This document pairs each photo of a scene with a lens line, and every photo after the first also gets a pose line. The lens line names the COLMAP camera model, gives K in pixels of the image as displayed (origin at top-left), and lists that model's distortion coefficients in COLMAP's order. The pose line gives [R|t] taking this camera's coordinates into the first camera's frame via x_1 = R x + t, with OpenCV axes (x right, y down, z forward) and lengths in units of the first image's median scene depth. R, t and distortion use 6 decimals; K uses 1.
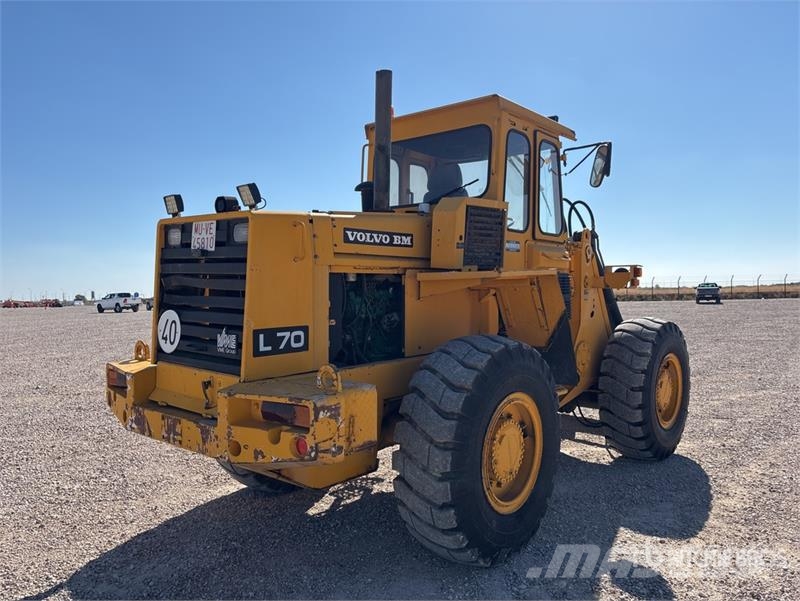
lens RADIAL K [[607.0, 0, 399.5], [0, 607.0, 297.0], [0, 0, 1]] dist [0.023025, -0.011087]
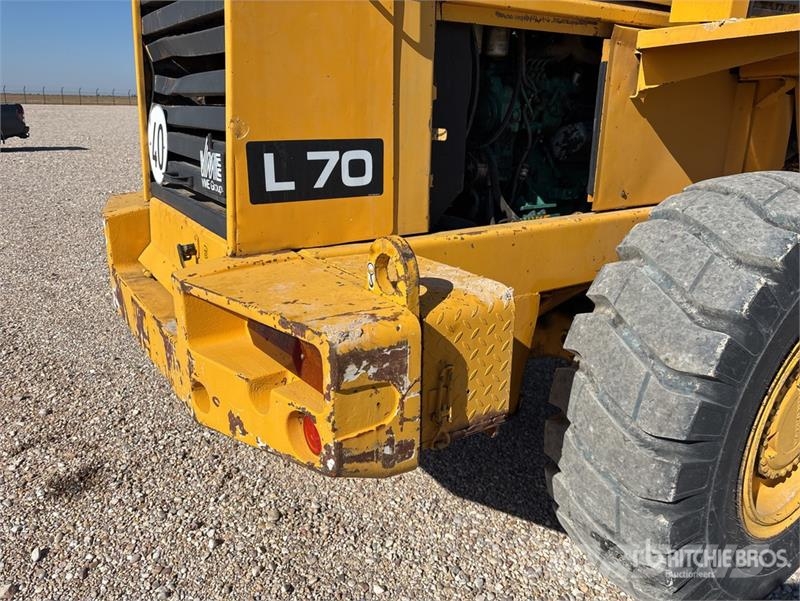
lens RADIAL K [[607.0, 0, 399.5], [0, 607.0, 297.0], [0, 0, 1]] dist [0.023025, -0.011087]
pose [[0.958677, 0.094629, -0.268299, -0.002276], [-0.018220, 0.961548, 0.274033, 0.036187], [0.283914, -0.257821, 0.923538, 0.554079]]
